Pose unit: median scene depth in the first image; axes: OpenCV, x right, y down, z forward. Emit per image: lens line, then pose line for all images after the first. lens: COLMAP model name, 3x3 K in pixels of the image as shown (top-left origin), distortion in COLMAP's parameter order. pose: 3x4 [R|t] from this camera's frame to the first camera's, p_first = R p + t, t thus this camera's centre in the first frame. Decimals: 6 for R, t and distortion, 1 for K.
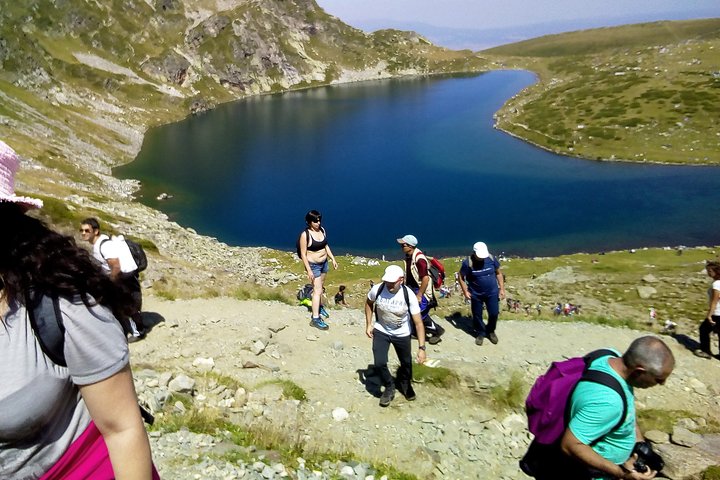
lens RADIAL K [[599.1, 0, 327.4], [0, 599.1, 205.3], [0, 0, 1]] dist [0.096409, -0.176083]
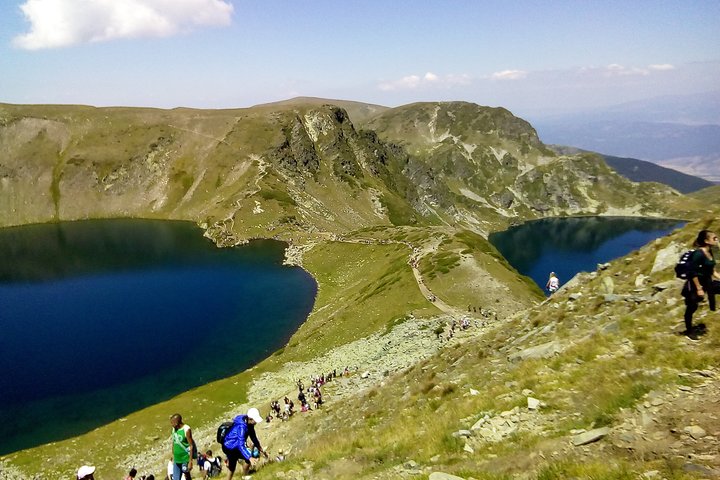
lens RADIAL K [[599.1, 0, 327.4], [0, 599.1, 205.3], [0, 0, 1]] dist [0.096409, -0.176083]
pose [[0.859233, 0.141448, -0.491642, 0.192177], [-0.185658, 0.981715, -0.042027, -0.017453], [0.476707, 0.127388, 0.869783, -0.886138]]
